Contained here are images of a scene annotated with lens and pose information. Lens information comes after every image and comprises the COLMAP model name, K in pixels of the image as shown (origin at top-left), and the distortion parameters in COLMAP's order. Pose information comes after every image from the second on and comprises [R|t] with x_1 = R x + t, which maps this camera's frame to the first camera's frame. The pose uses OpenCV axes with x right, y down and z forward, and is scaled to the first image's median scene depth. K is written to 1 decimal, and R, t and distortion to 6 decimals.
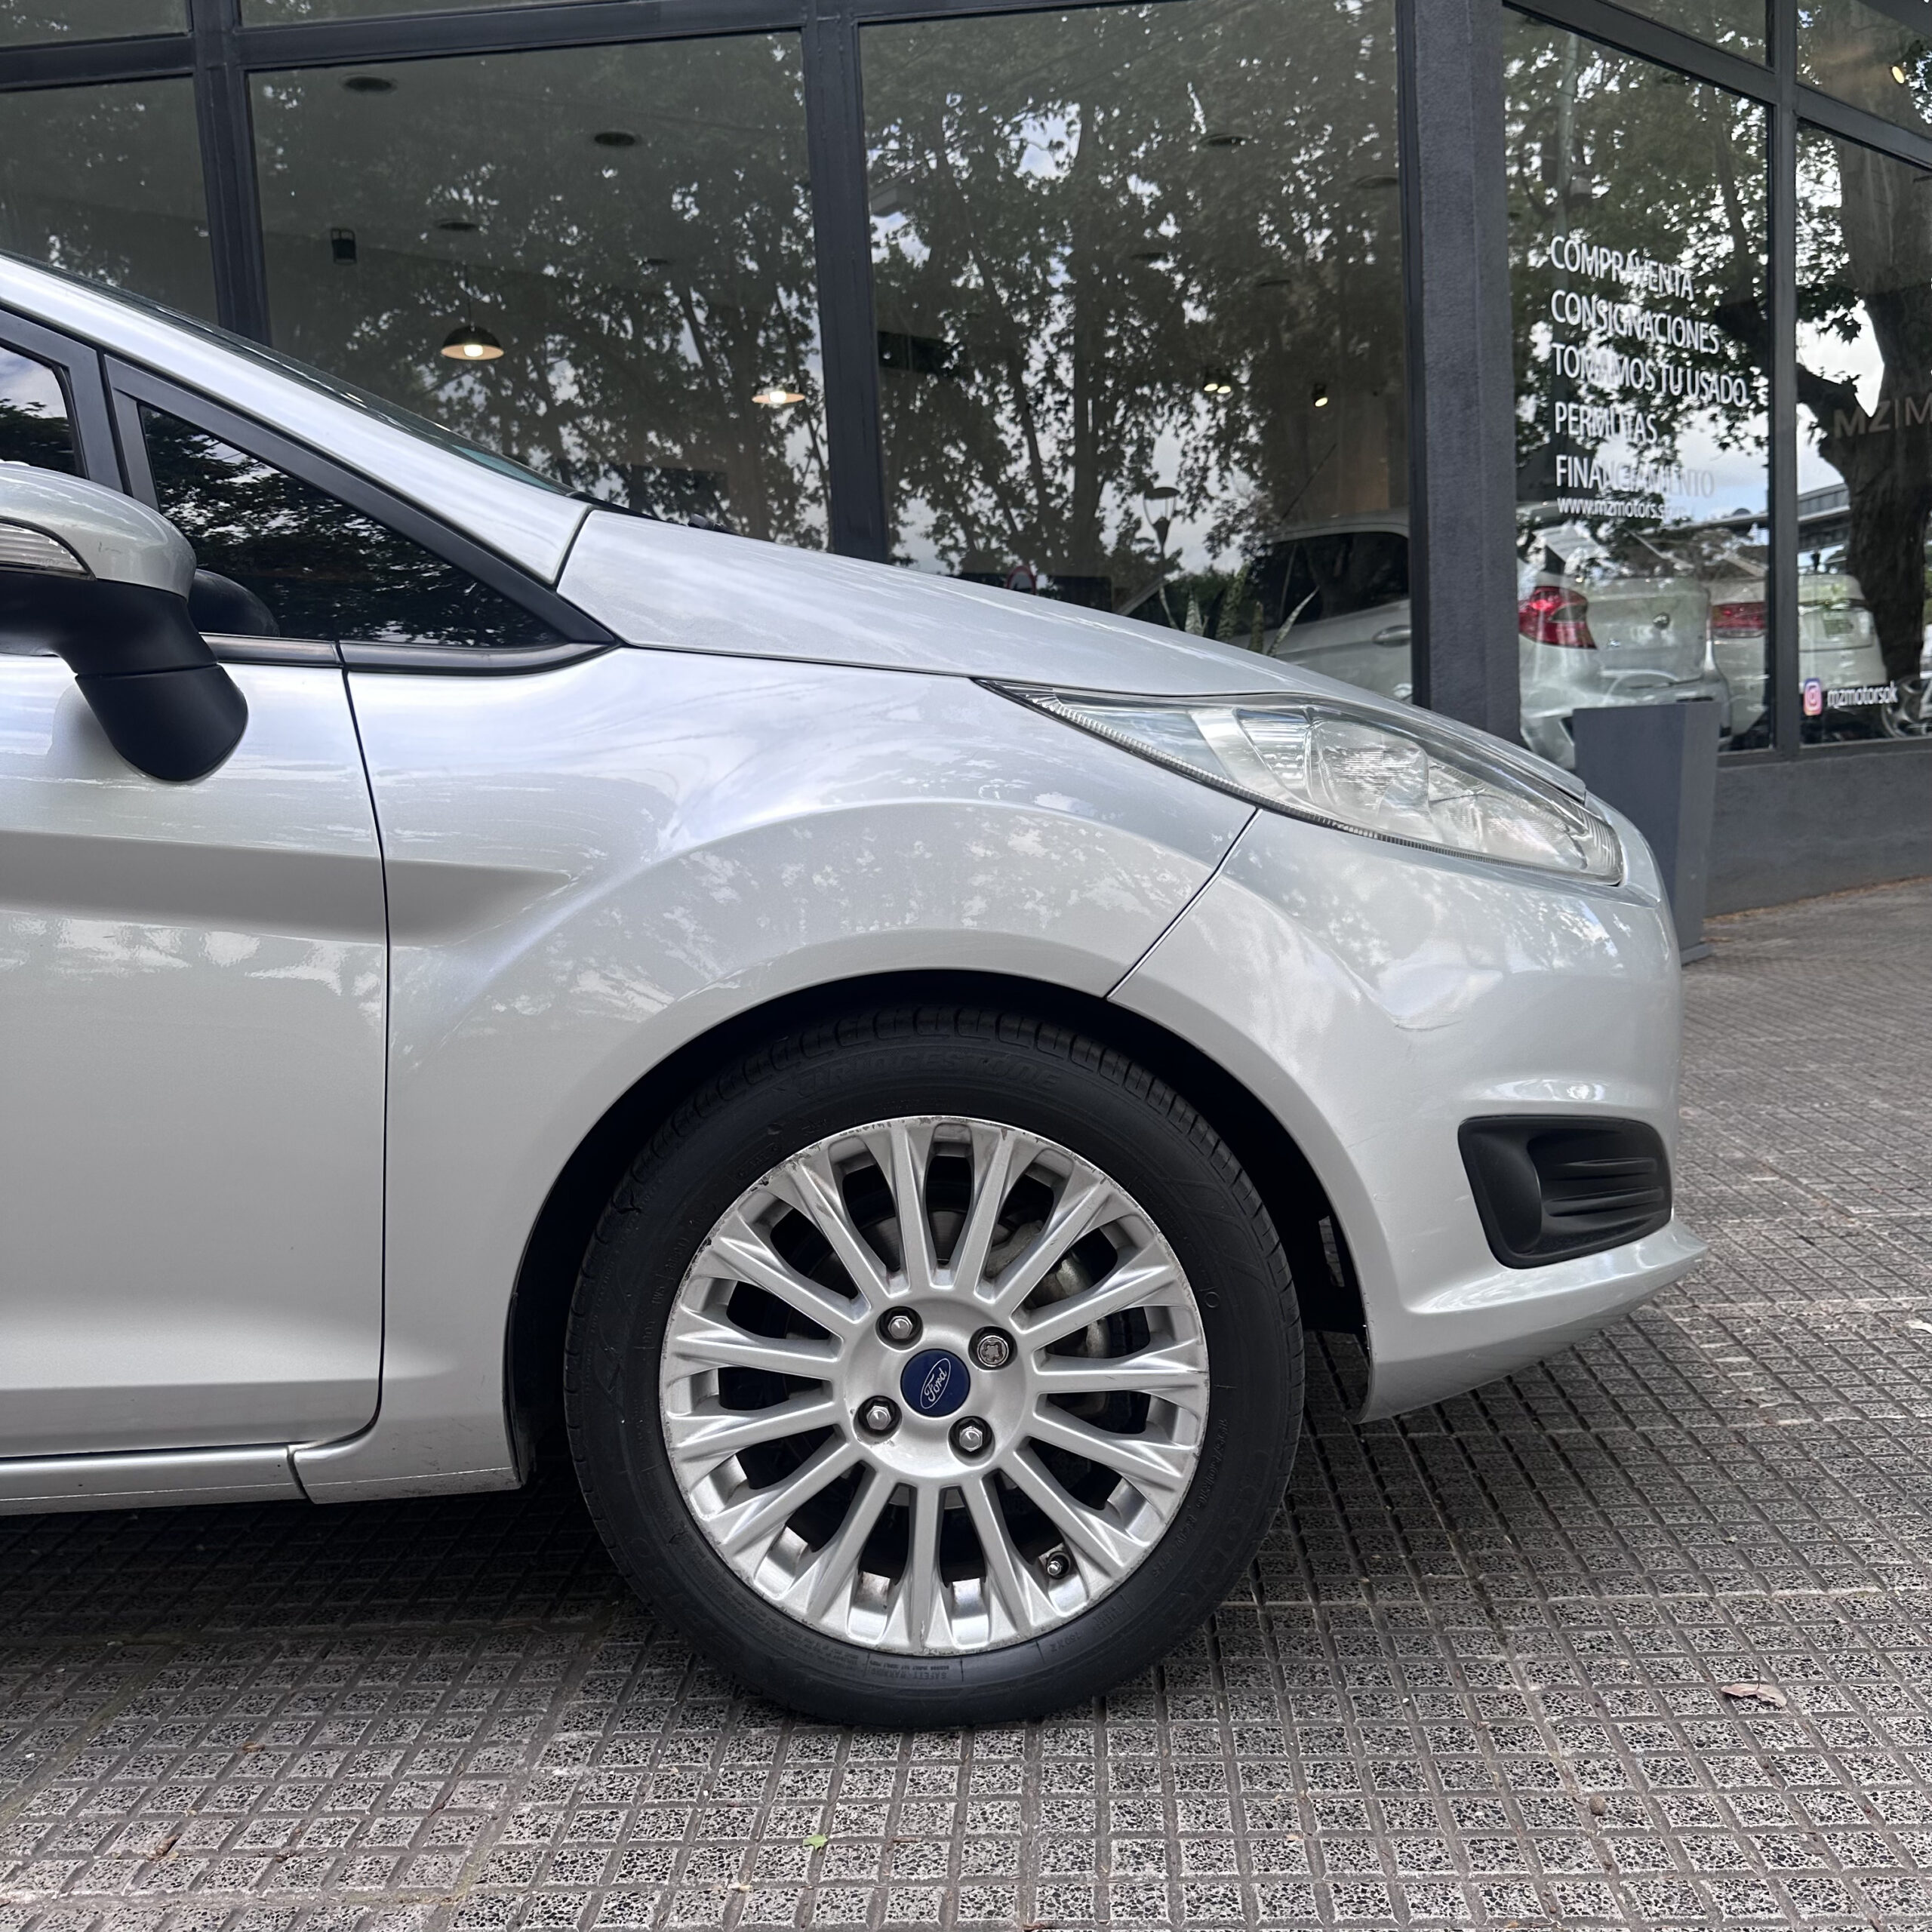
lens RADIAL K [[1830.0, 0, 986.6], [0, 1830.0, 958.1], [0, 0, 1]] dist [0.004516, 0.000000]
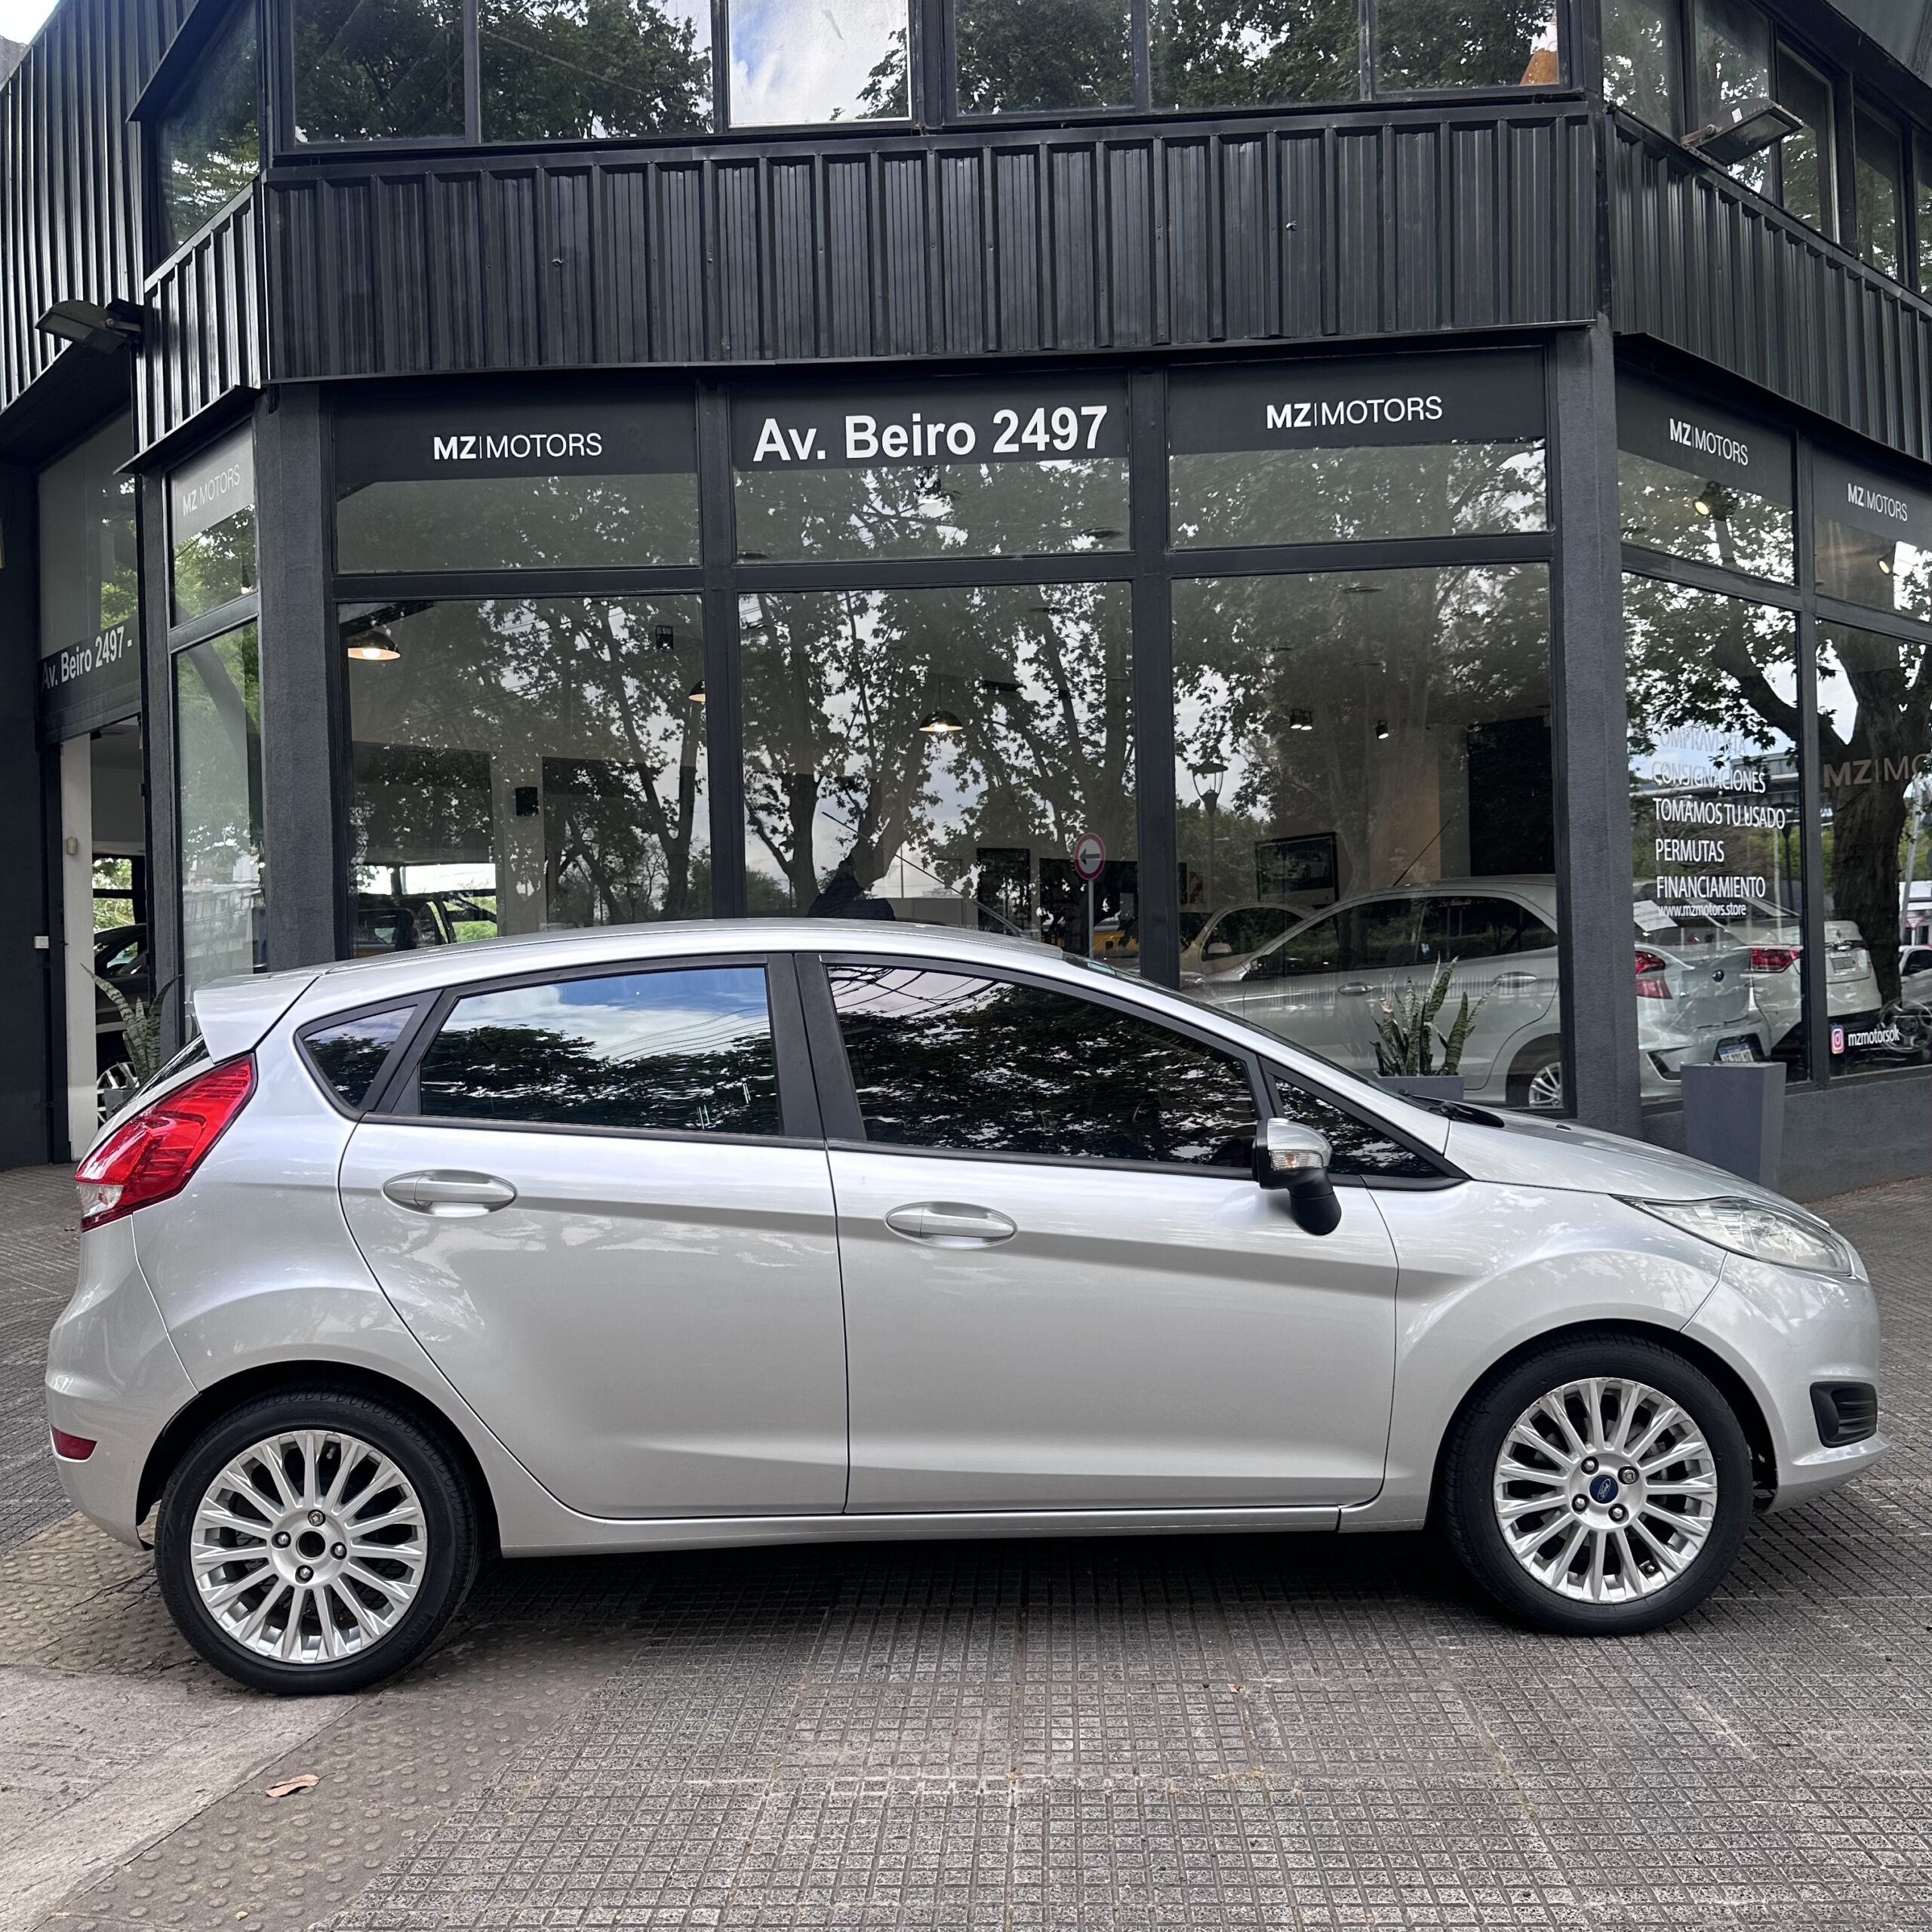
lens RADIAL K [[1830.0, 0, 958.4], [0, 1830.0, 985.5], [0, 0, 1]] dist [0.004516, 0.000000]
pose [[0.999626, 0.026579, 0.006469, -0.921661], [-0.025809, 0.994747, -0.099057, -0.172822], [-0.009068, 0.098853, 0.995061, -1.494012]]
